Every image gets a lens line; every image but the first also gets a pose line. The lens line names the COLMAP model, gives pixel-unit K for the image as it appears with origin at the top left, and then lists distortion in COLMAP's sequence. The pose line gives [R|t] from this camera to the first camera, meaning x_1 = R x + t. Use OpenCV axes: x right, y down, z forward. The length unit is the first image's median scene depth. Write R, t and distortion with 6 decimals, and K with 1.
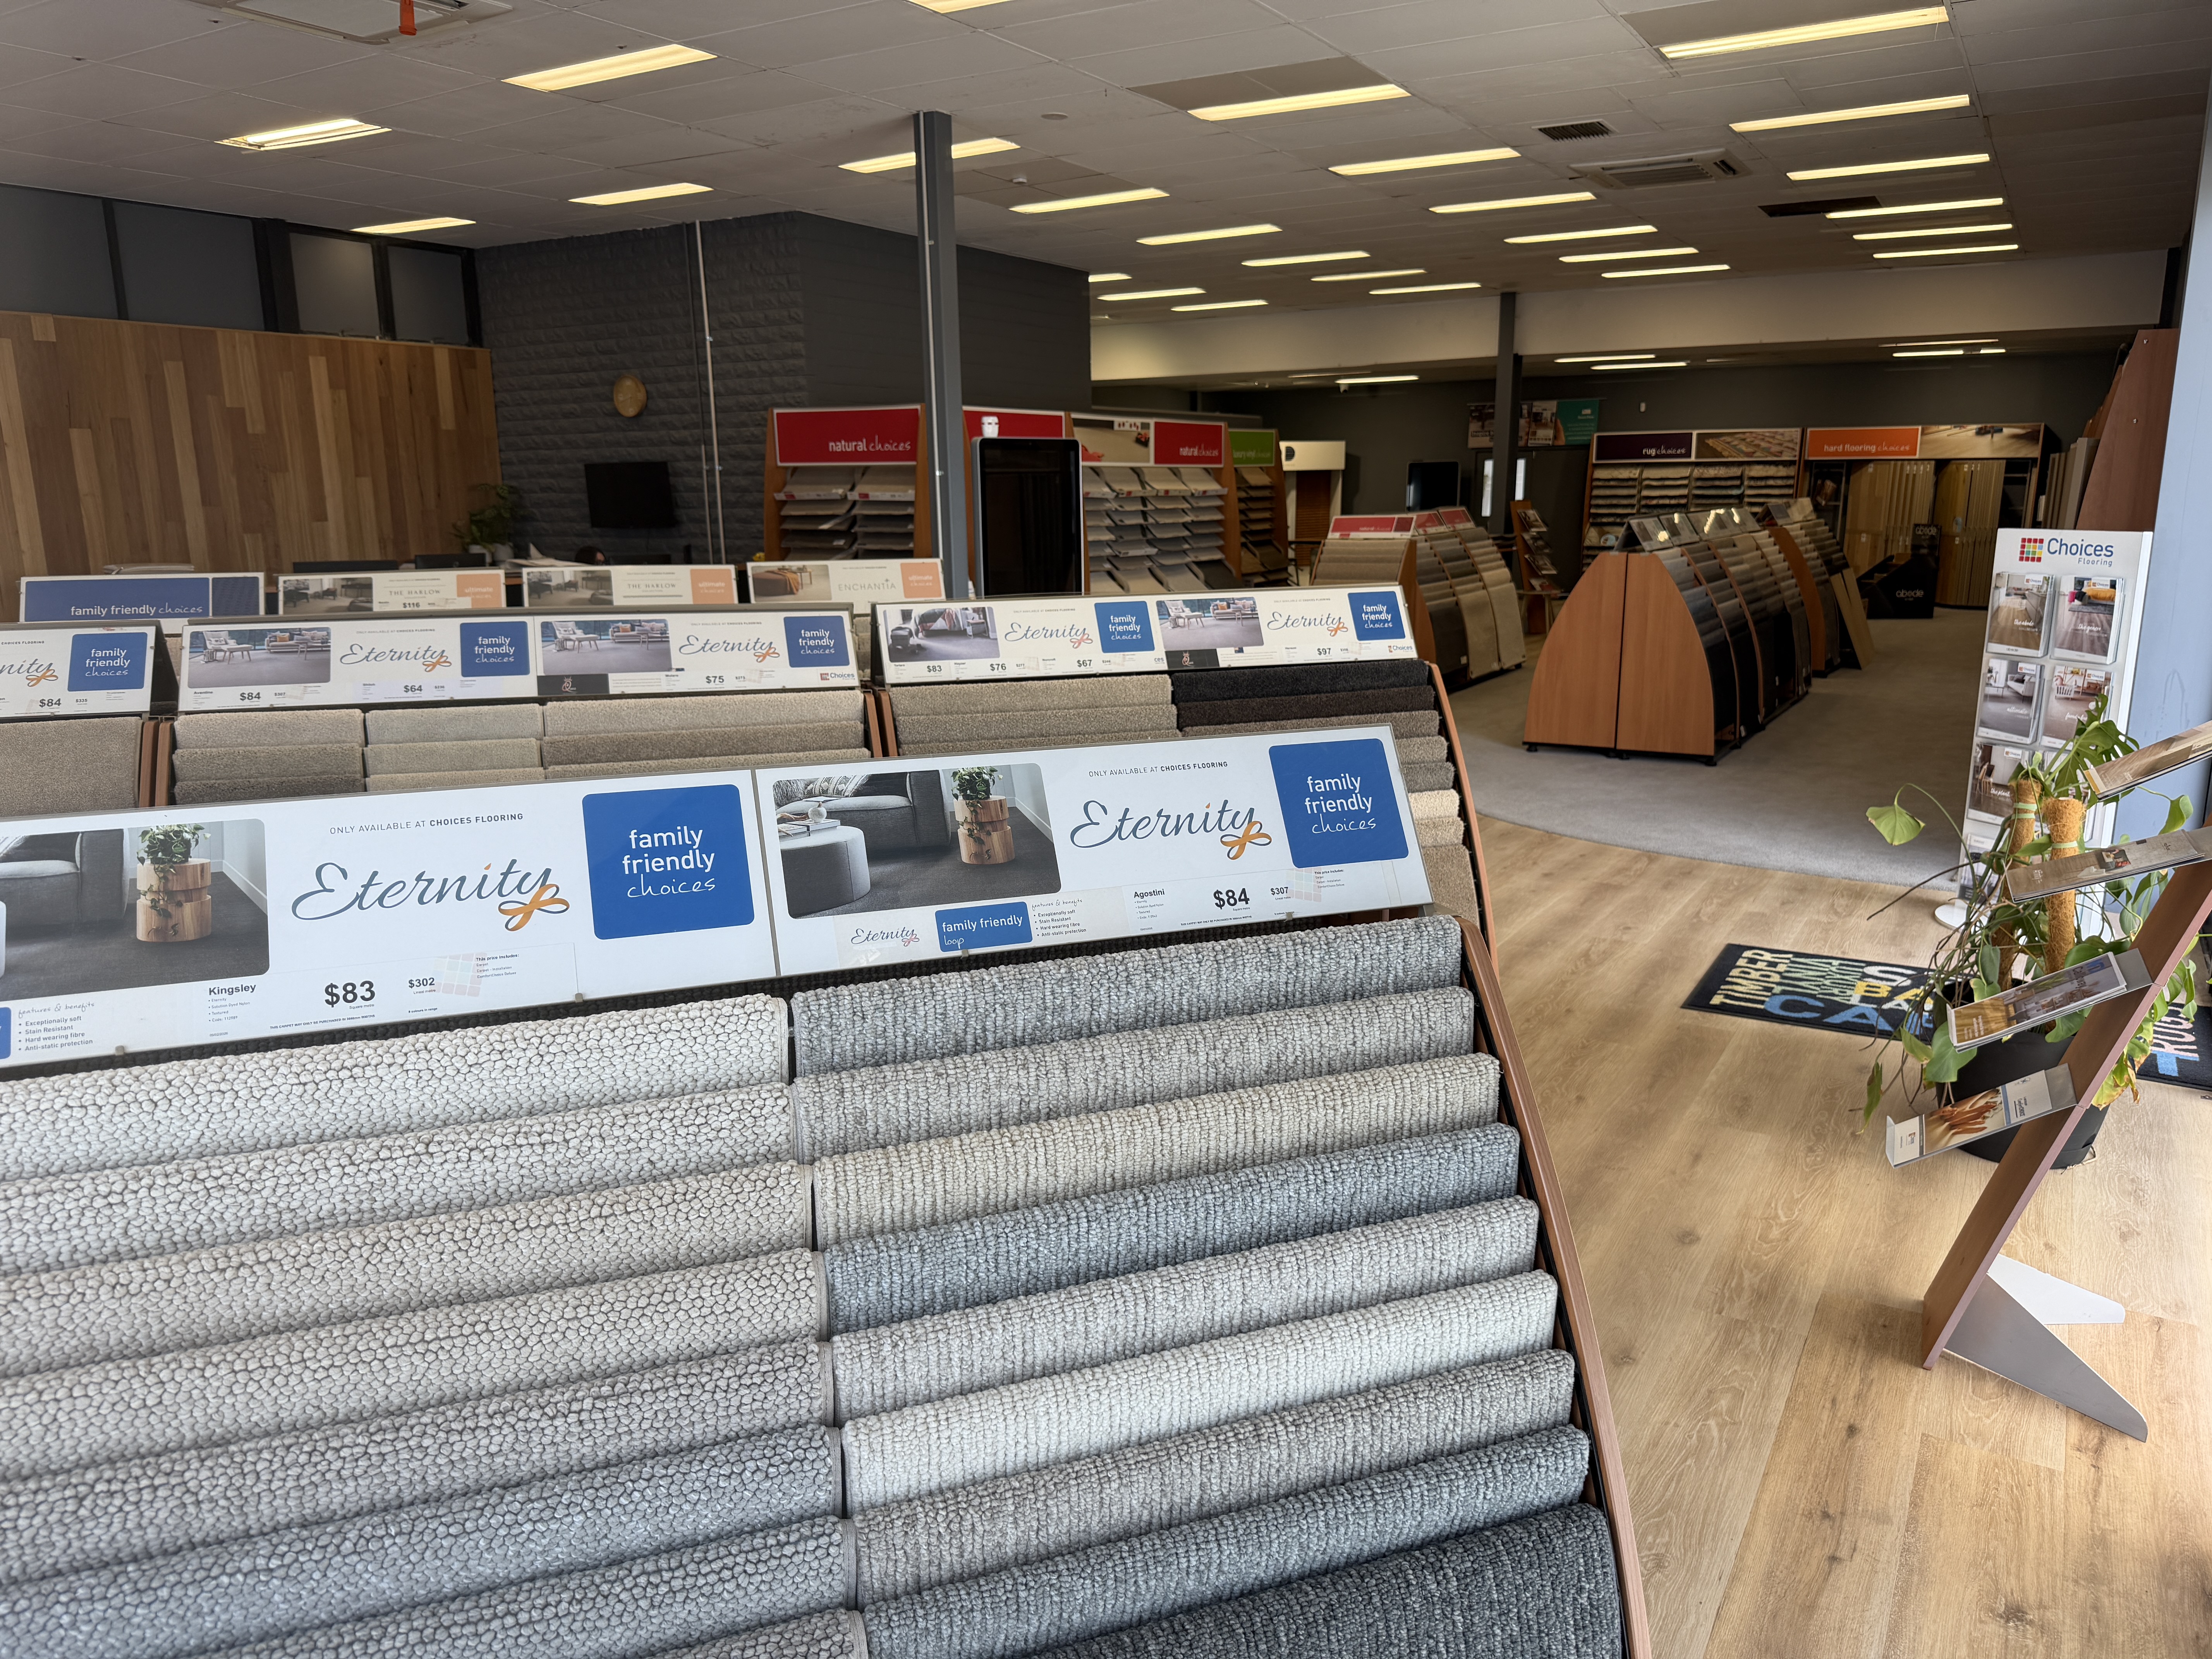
lens RADIAL K [[1536.7, 0, 1106.0], [0, 1536.7, 829.5], [0, 0, 1]] dist [0.082101, -0.183339]
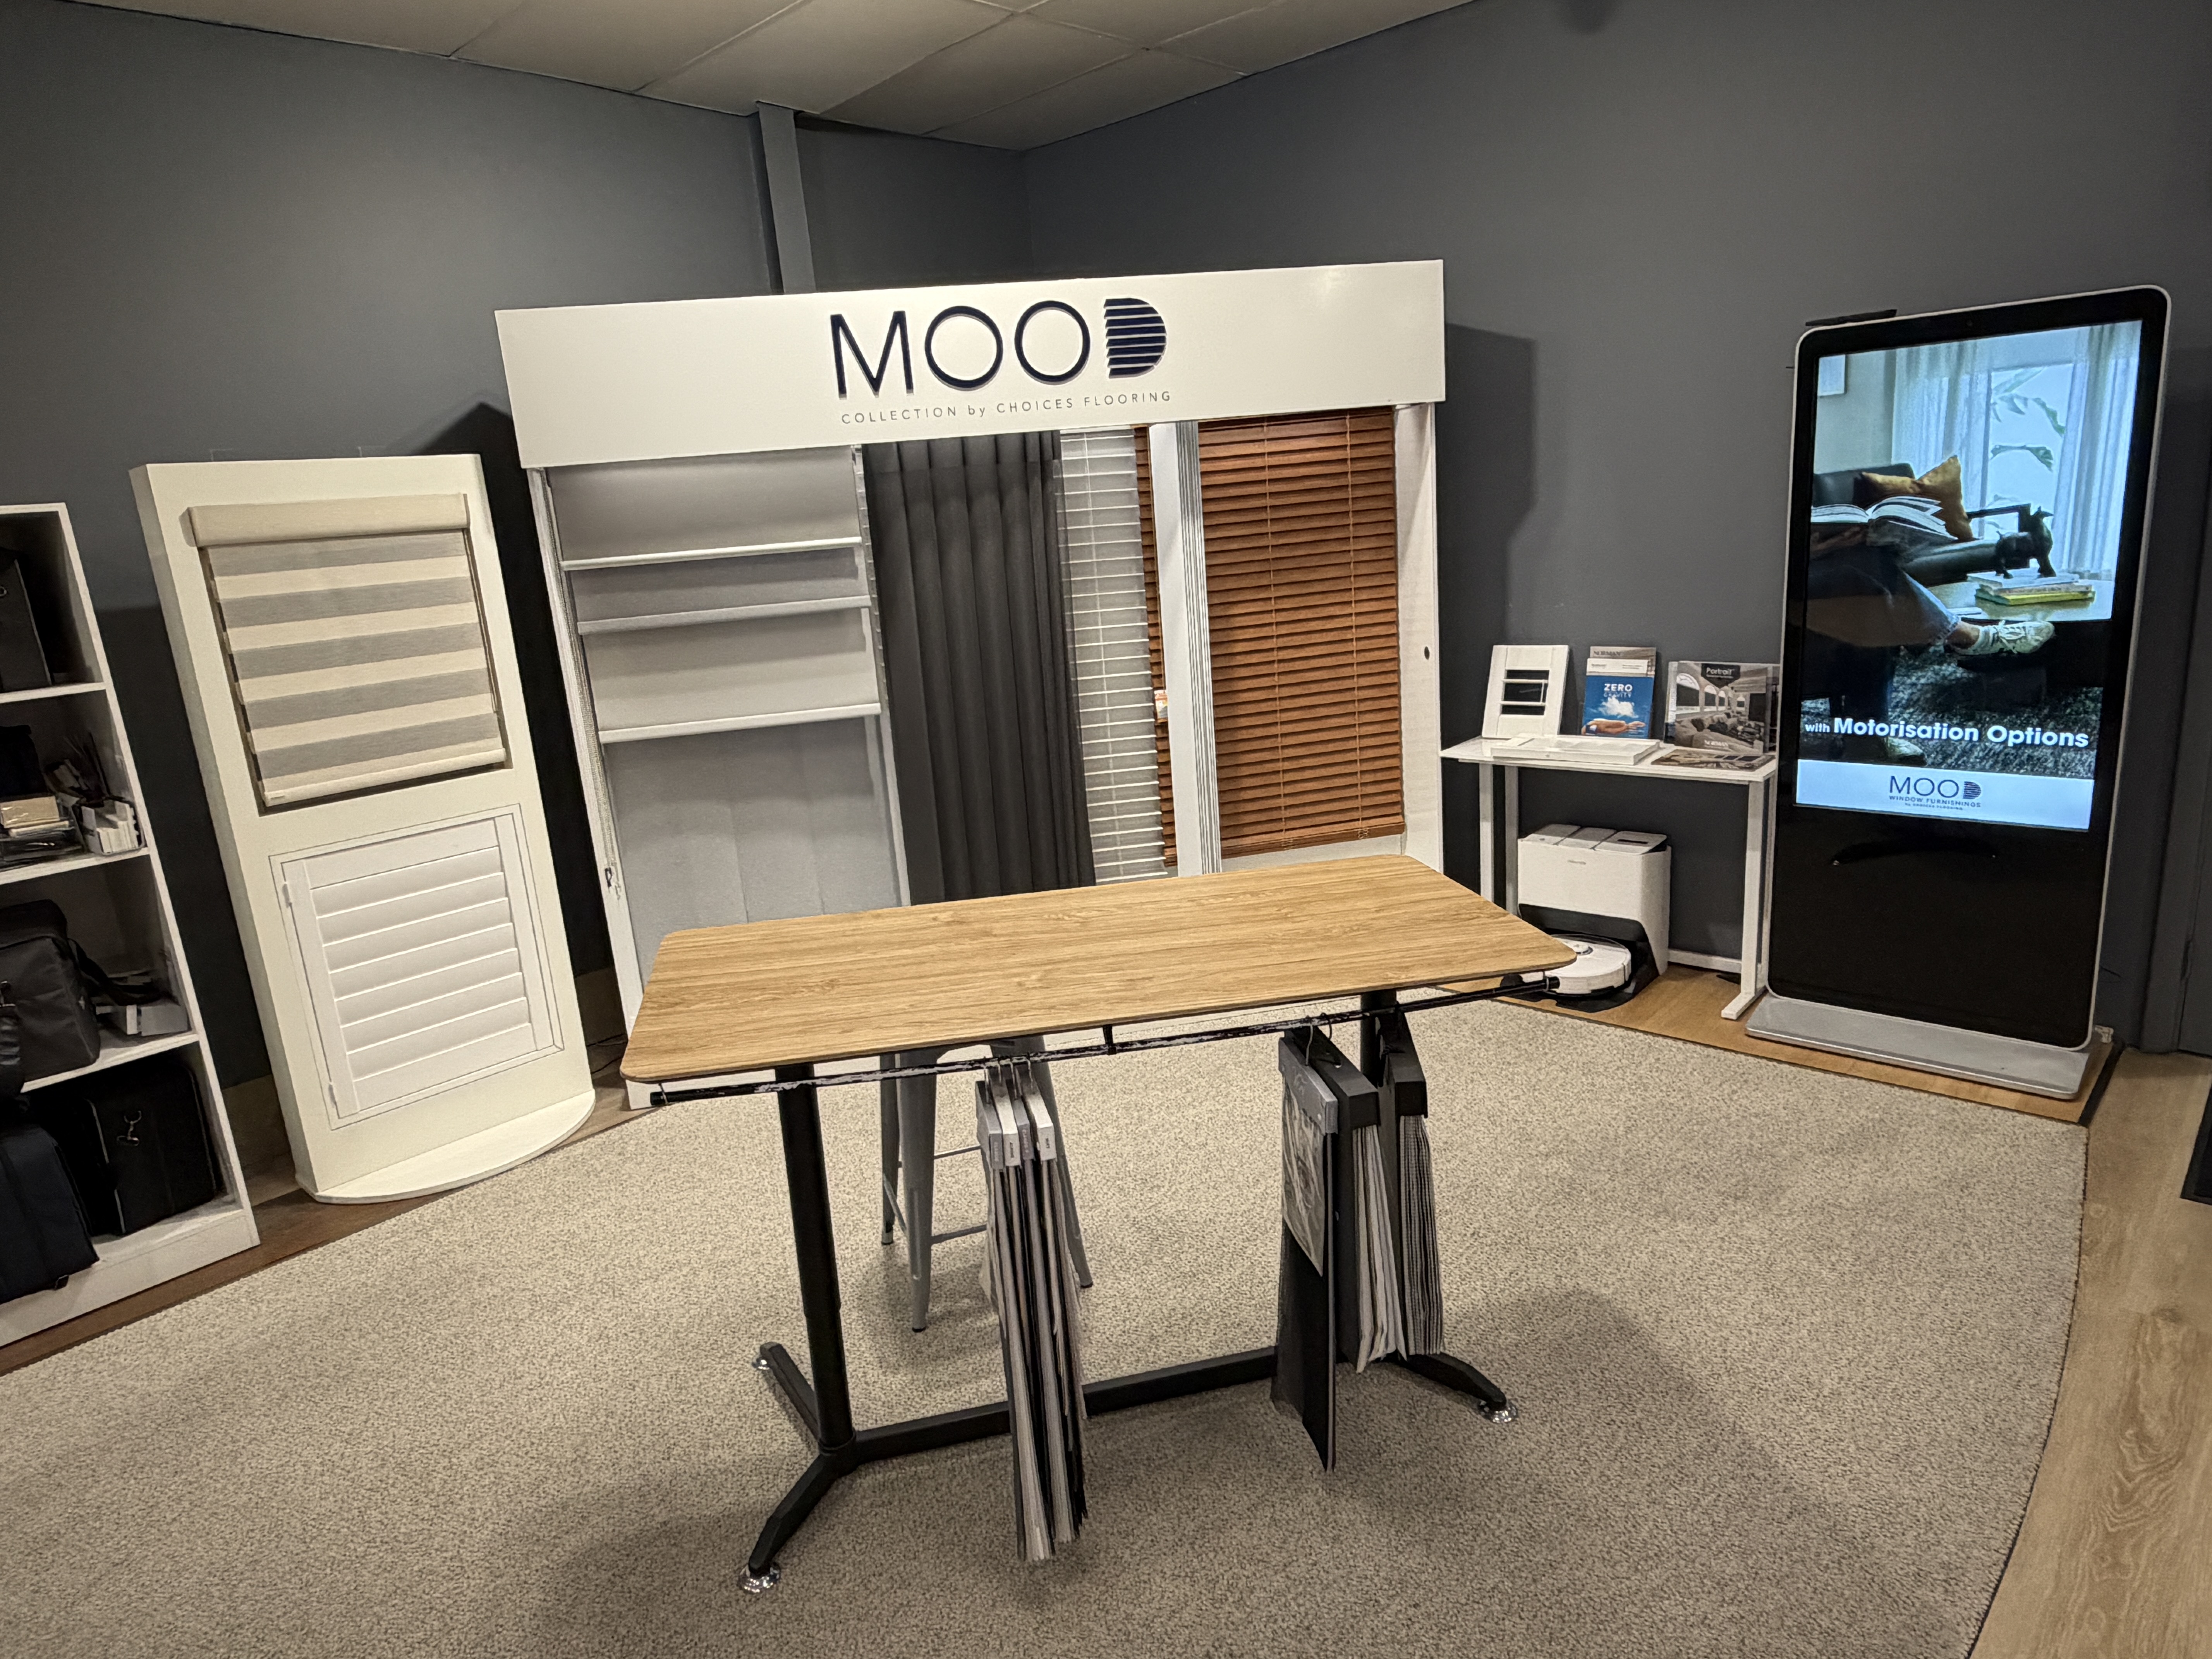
lens RADIAL K [[1341.8, 0, 1106.0], [0, 1341.8, 829.5], [0, 0, 1]] dist [-0.005899, 0.000163]
pose [[0.976280, -0.005076, -0.216450, 0.182574], [0.011429, 0.999540, 0.028107, -0.225774], [0.216208, -0.029914, 0.975889, 1.007403]]
